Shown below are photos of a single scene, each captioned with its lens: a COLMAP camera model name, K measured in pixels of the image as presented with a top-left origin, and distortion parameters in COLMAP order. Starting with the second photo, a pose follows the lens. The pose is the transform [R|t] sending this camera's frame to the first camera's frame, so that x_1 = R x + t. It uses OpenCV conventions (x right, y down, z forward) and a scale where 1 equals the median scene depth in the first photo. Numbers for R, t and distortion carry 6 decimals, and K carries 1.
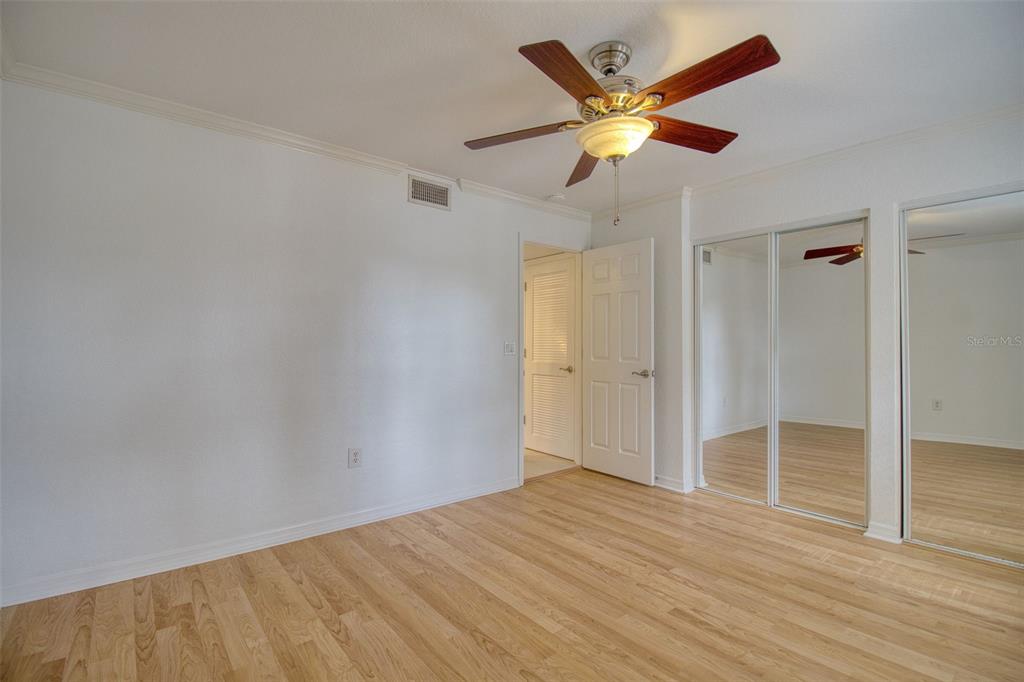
lens RADIAL K [[473.5, 0, 525.1], [0, 473.5, 337.7], [0, 0, 1]] dist [-0.000937, -0.011003]
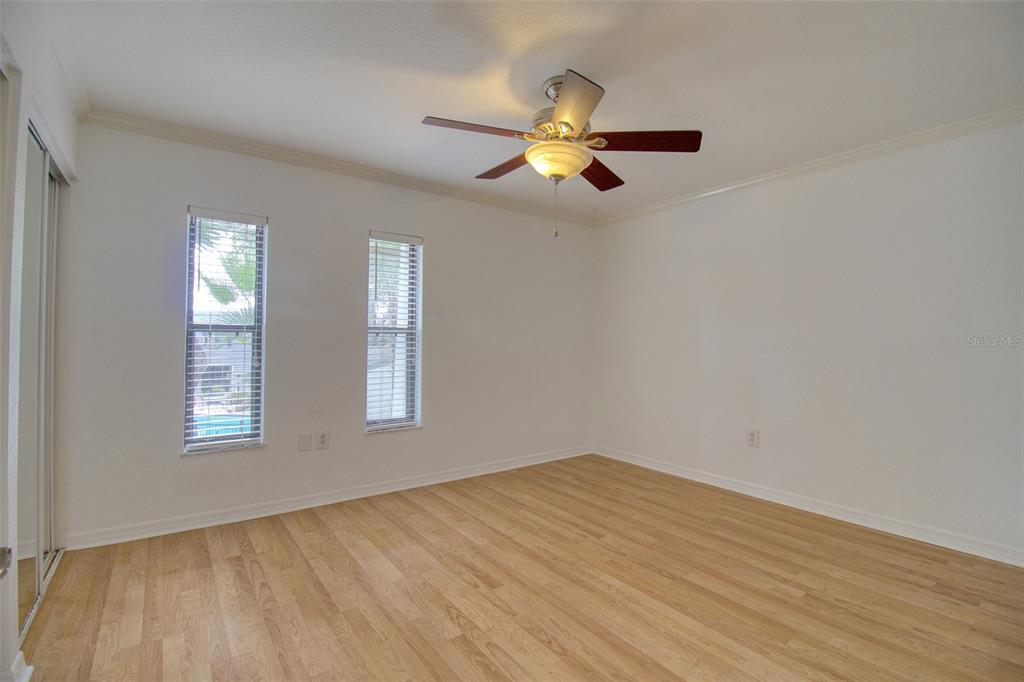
lens RADIAL K [[473.5, 0, 525.1], [0, 473.5, 337.7], [0, 0, 1]] dist [-0.000937, -0.011003]
pose [[-0.998559, -0.011555, 0.052413, 0.197609], [-0.013023, 0.999530, -0.027764, 0.038664], [-0.052067, -0.028407, -0.998239, 2.076160]]
